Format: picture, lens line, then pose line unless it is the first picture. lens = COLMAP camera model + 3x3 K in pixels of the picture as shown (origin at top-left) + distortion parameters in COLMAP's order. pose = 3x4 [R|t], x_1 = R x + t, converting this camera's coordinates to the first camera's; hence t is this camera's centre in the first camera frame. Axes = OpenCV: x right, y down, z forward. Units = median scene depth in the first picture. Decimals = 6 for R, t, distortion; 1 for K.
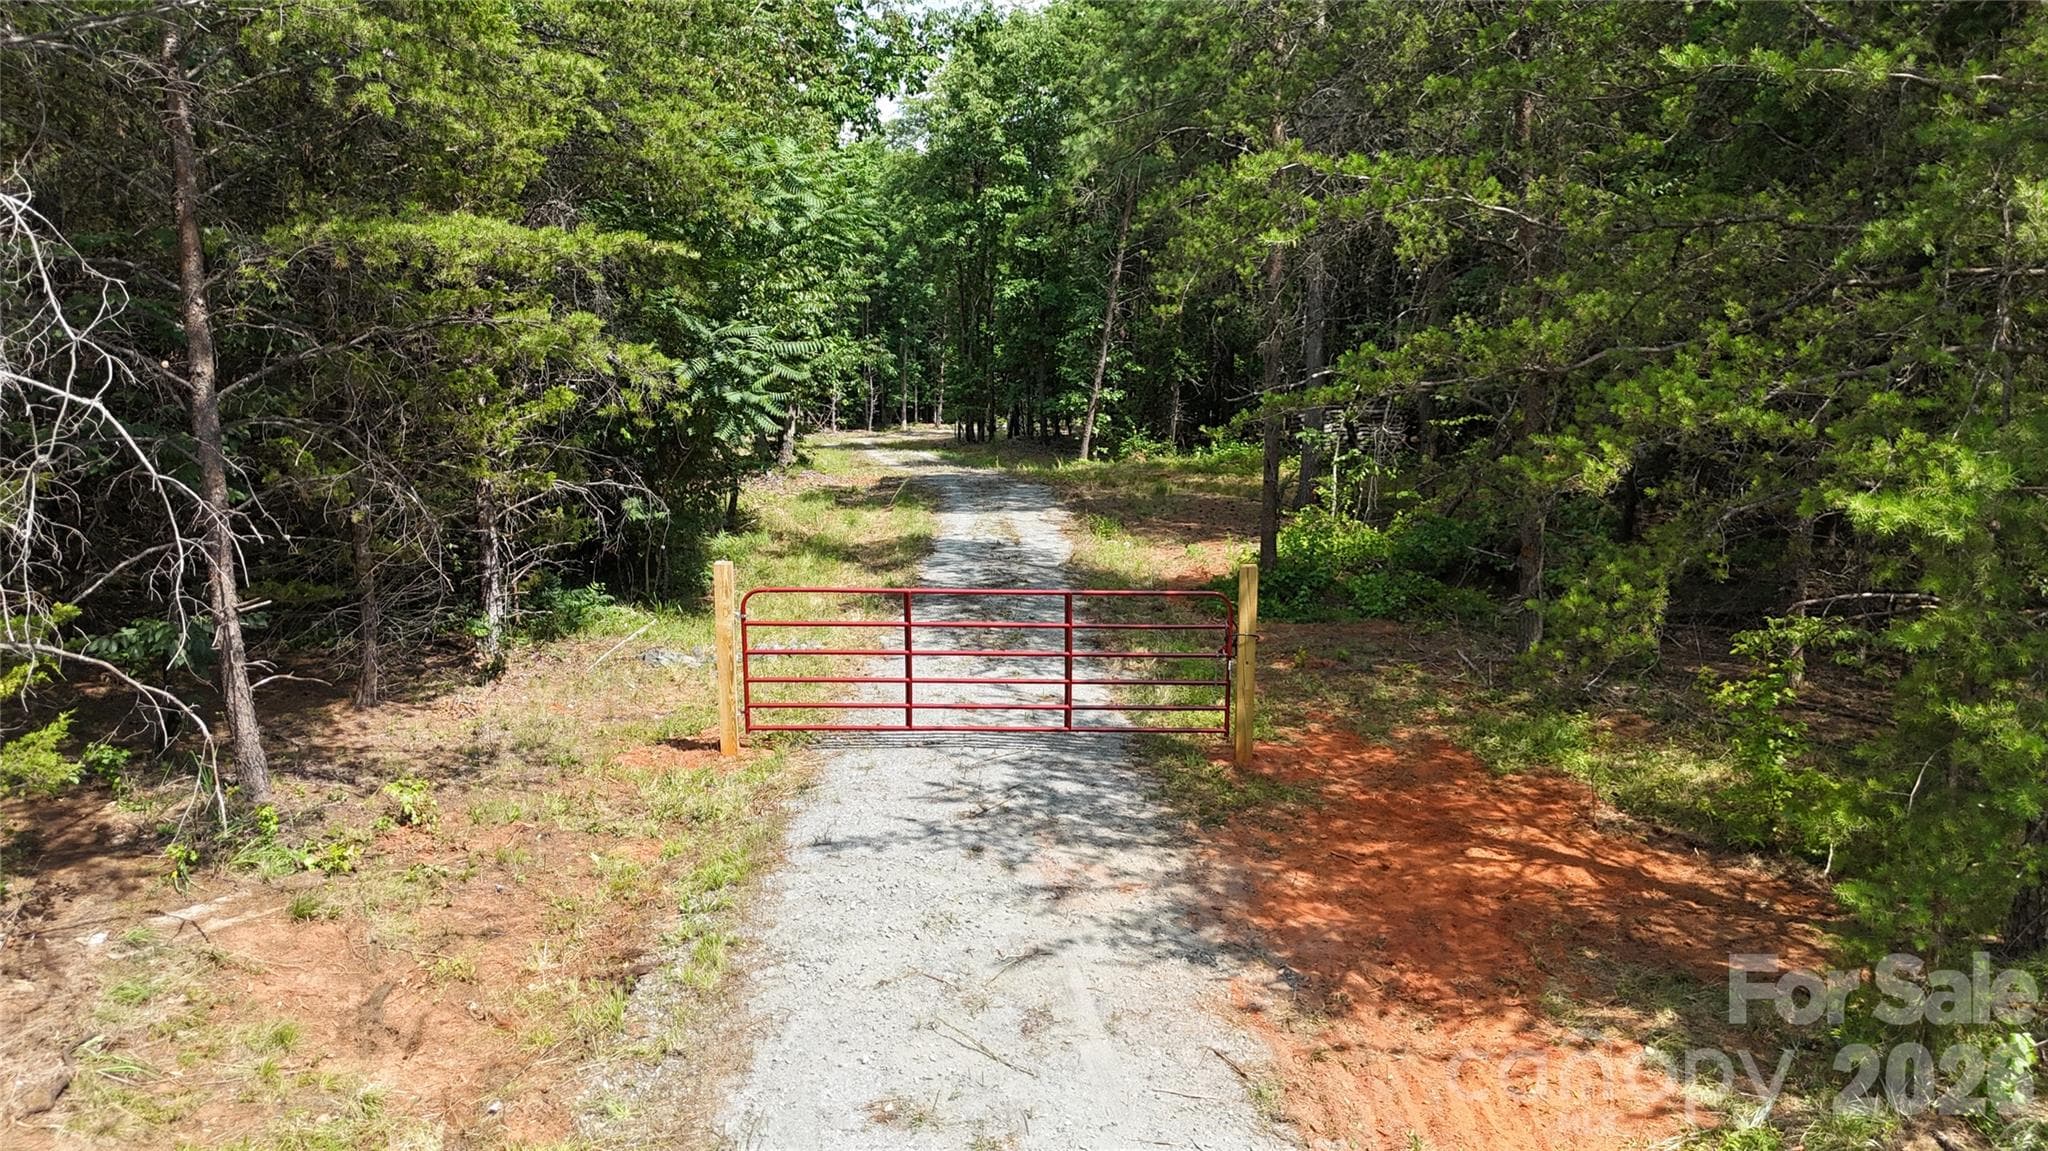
lens RADIAL K [[1642.9, 0, 1024.0], [0, 1642.9, 575.5], [0, 0, 1]] dist [0.200320, 0.000467]
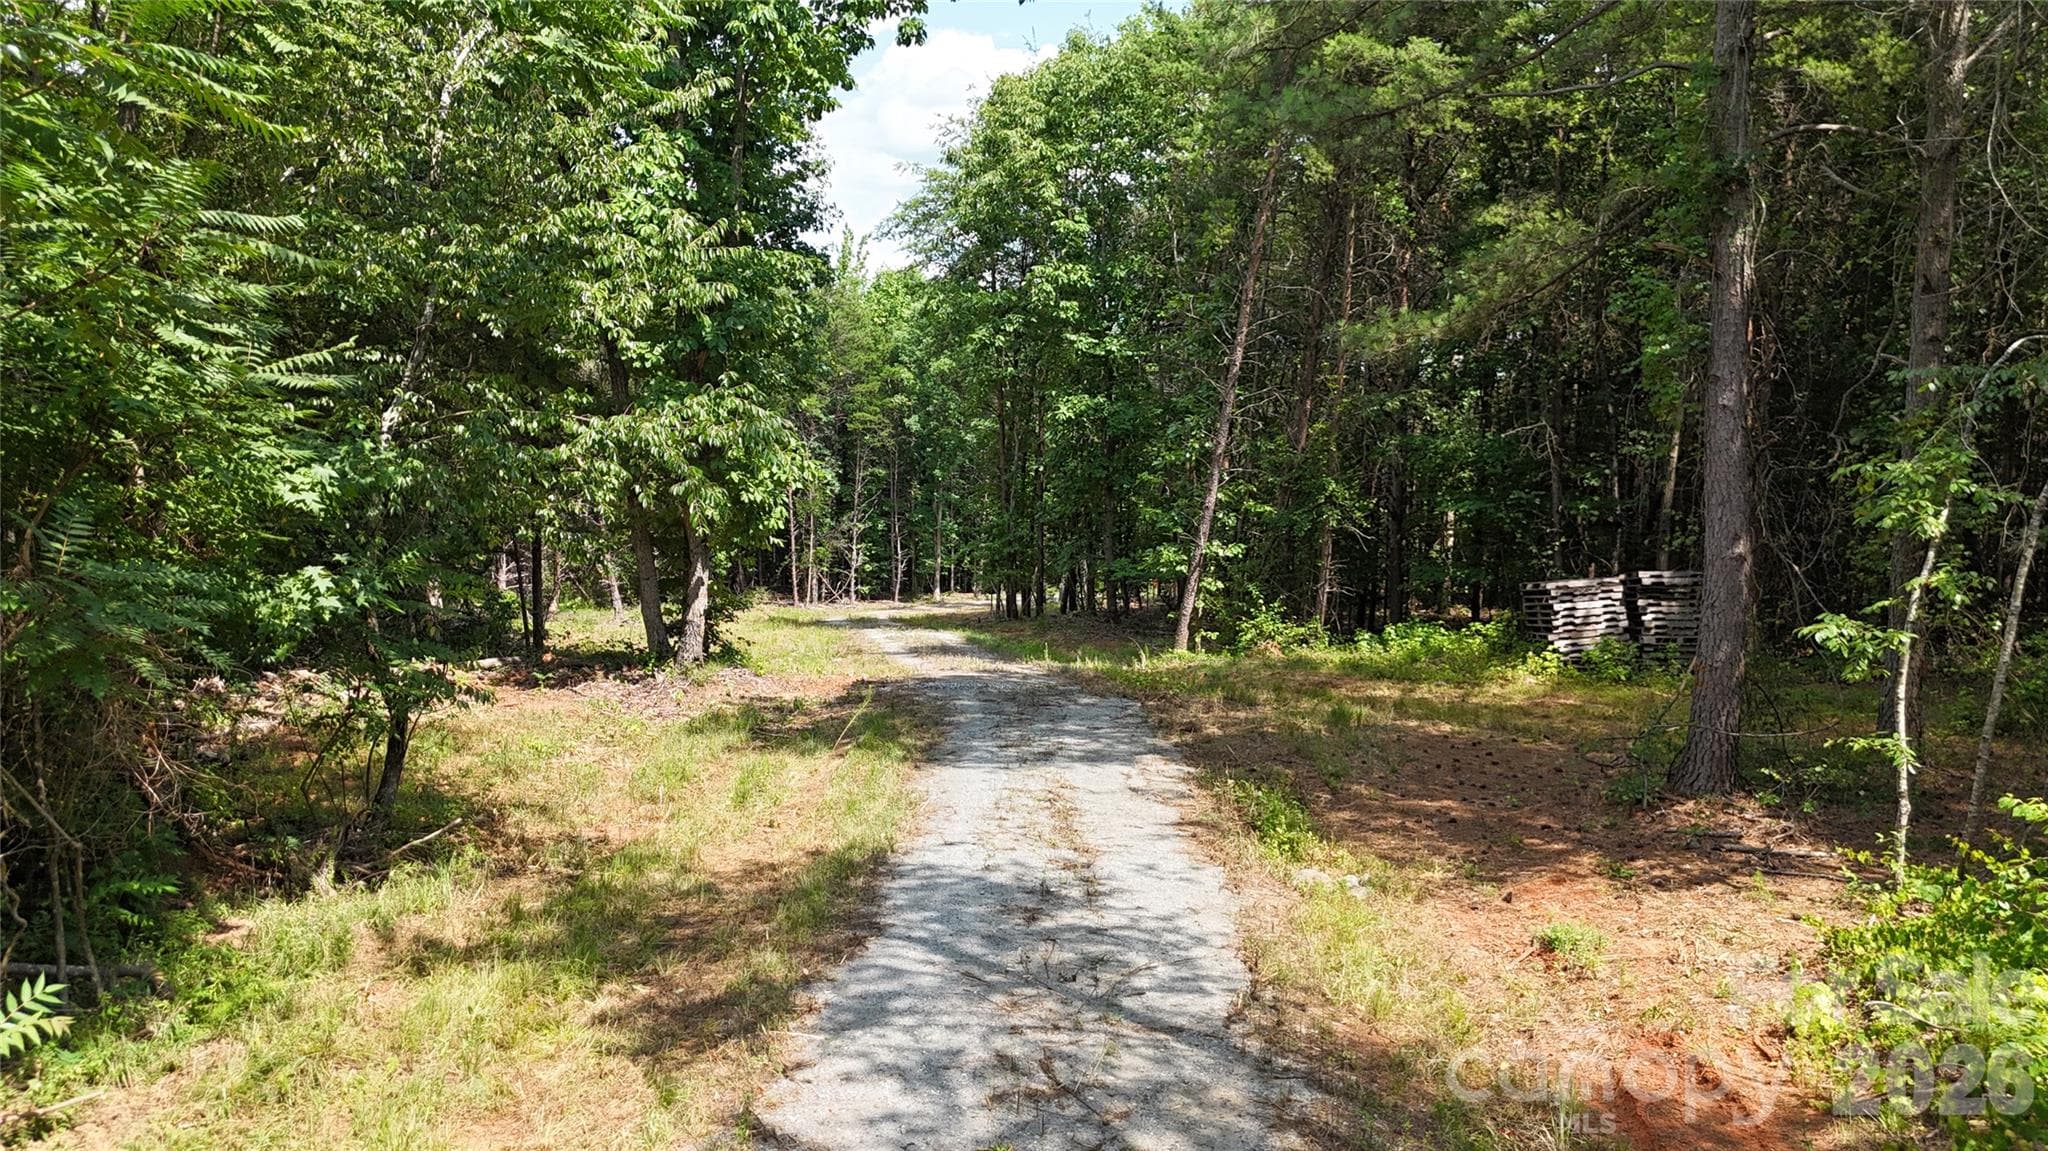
lens RADIAL K [[1642.9, 0, 1024.0], [0, 1642.9, 575.5], [0, 0, 1]] dist [0.200320, 0.000467]
pose [[0.999503, 0.006410, -0.030874, -0.005153], [-0.009551, 0.994667, -0.102693, -0.033280], [0.030052, 0.102936, 0.994234, 0.360104]]
